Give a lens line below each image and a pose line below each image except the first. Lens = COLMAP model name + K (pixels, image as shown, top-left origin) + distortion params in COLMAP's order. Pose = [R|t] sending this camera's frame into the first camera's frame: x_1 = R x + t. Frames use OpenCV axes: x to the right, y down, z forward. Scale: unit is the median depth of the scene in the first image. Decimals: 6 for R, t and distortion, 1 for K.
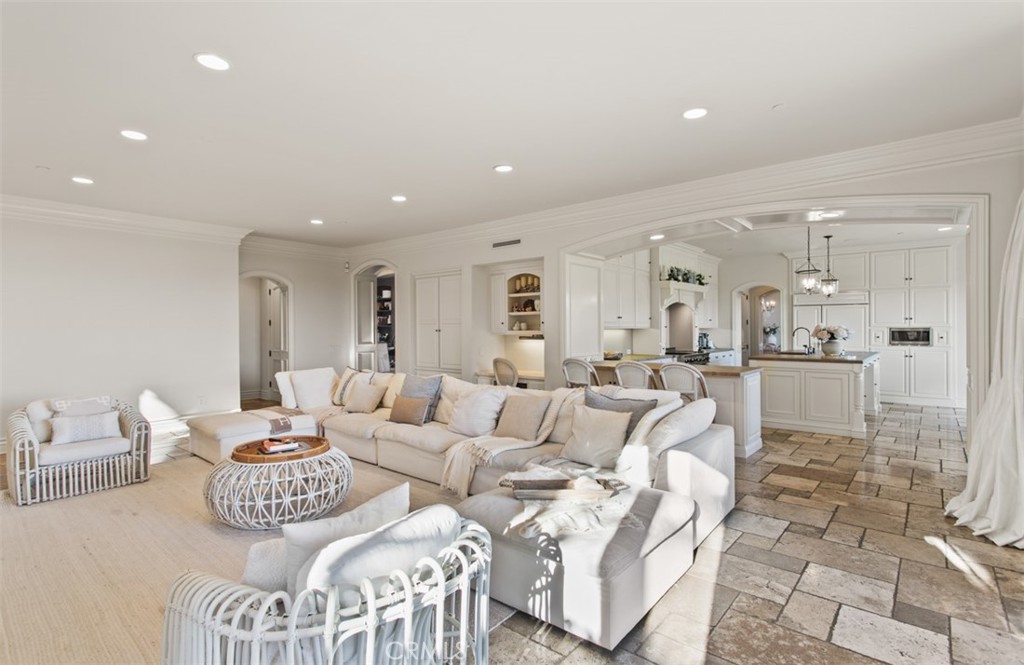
lens RADIAL K [[489.0, 0, 509.3], [0, 489.0, 328.9], [0, 0, 1]] dist [0.024937, -0.000544]
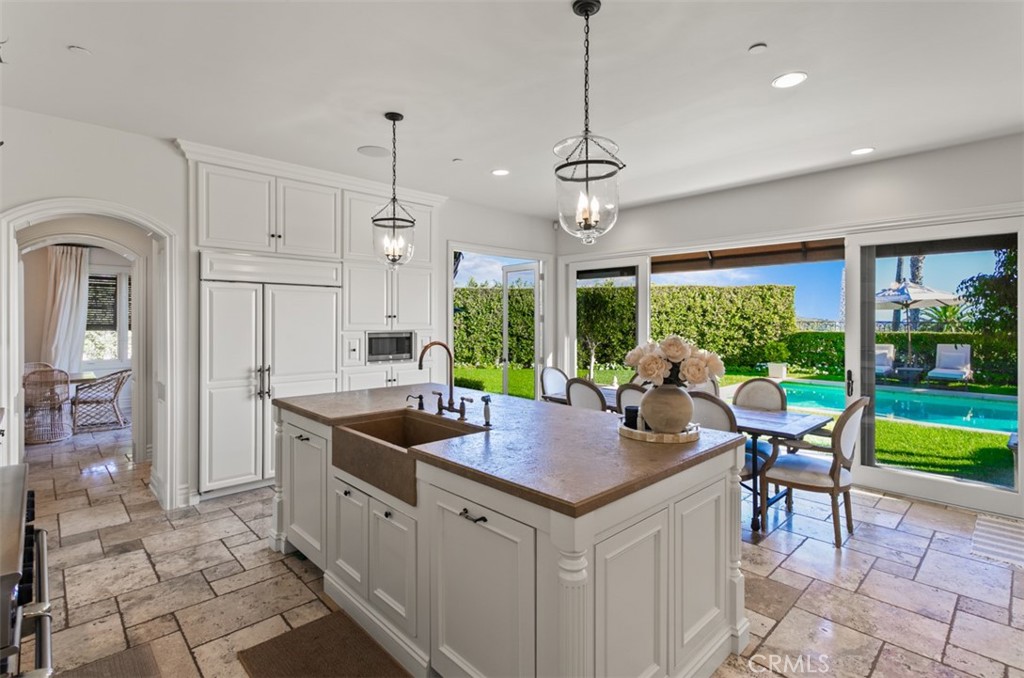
lens RADIAL K [[494.1, 0, 515.3], [0, 494.1, 321.1], [0, 0, 1]] dist [-0.010194, 0.001020]
pose [[0.091899, -0.003064, 0.995764, 0.236033], [0.000776, 0.999995, 0.003005, -0.017579], [-0.995768, 0.000496, 0.091901, 0.824518]]
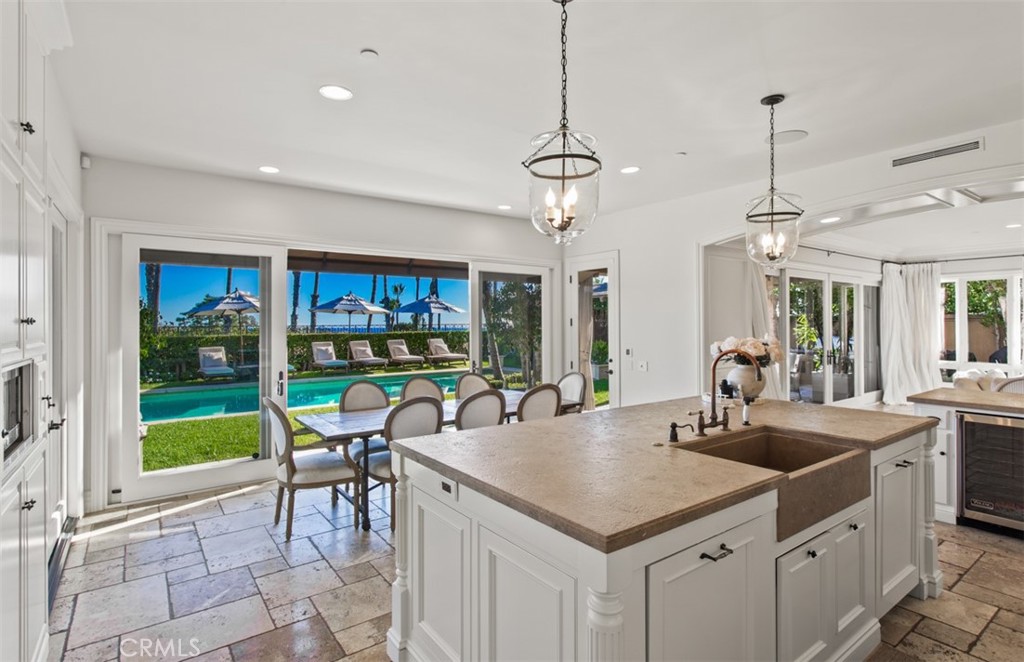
lens RADIAL K [[465.0, 0, 513.2], [0, 465.0, 320.4], [0, 0, 1]] dist [0.004393, 0.000094]
pose [[-0.963440, 0.007543, 0.267817, 0.578291], [0.007513, 0.999971, -0.001136, -0.021041], [-0.267818, 0.000918, -0.963469, 1.177821]]
